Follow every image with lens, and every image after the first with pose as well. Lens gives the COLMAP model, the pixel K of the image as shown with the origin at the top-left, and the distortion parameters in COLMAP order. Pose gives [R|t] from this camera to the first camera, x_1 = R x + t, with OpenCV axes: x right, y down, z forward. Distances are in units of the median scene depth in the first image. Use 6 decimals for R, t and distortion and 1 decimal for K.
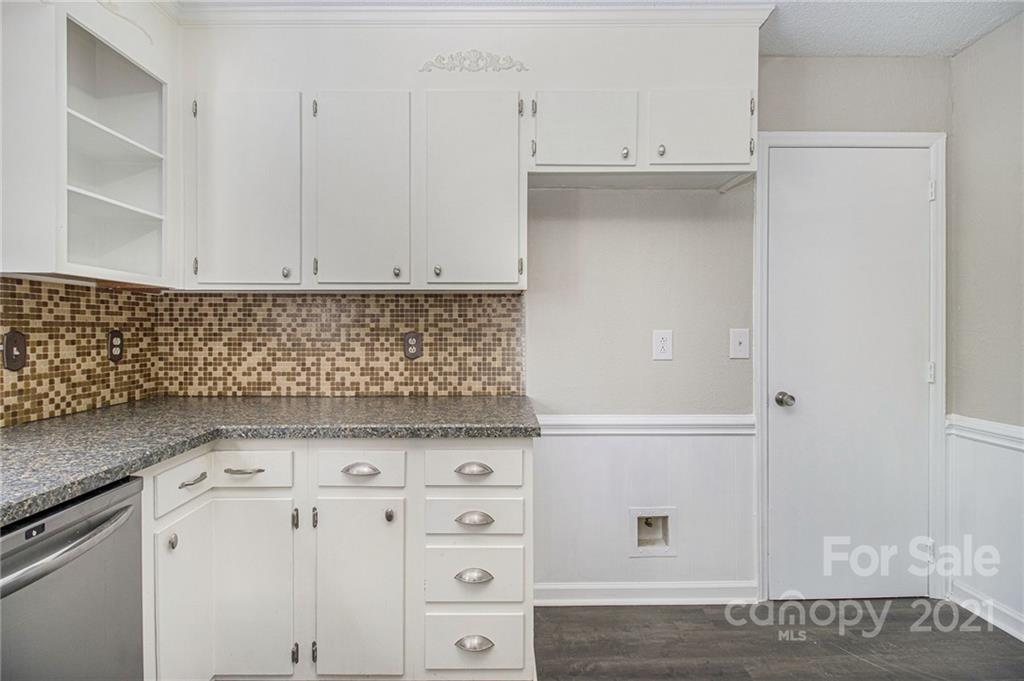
lens RADIAL K [[476.2, 0, 507.4], [0, 476.2, 323.2], [0, 0, 1]] dist [0.001313, -0.012781]
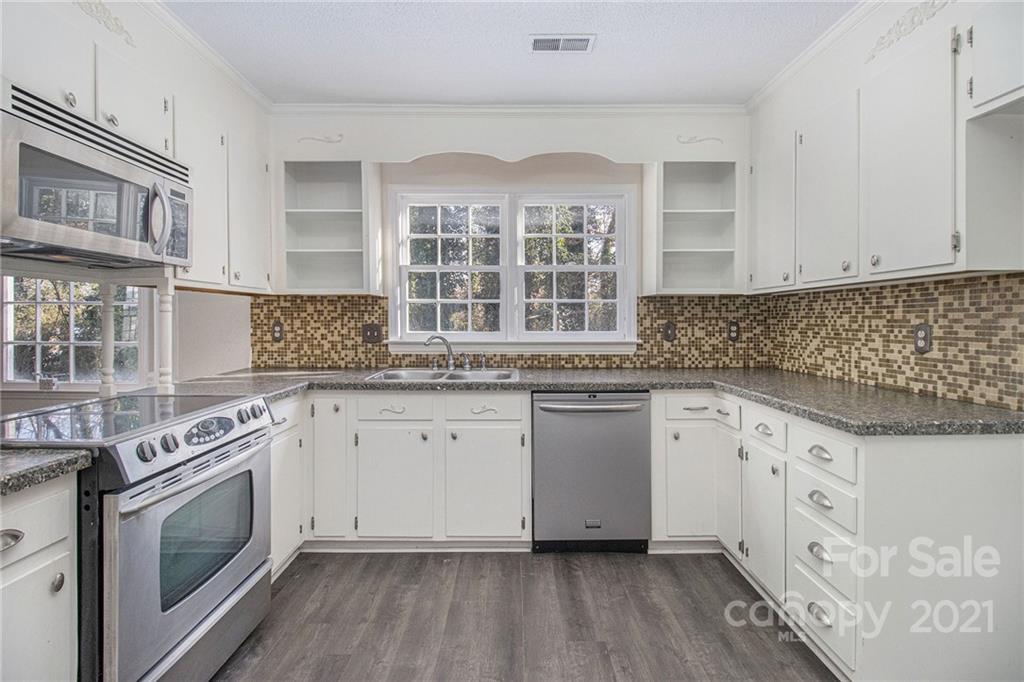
lens RADIAL K [[476.2, 0, 507.4], [0, 476.2, 323.7], [0, 0, 1]] dist [0.001313, -0.012781]
pose [[-0.010708, 0.005842, -0.999926, 0.711042], [0.016079, 0.999855, 0.005670, 0.000512], [0.999813, -0.016017, -0.010800, 0.219555]]
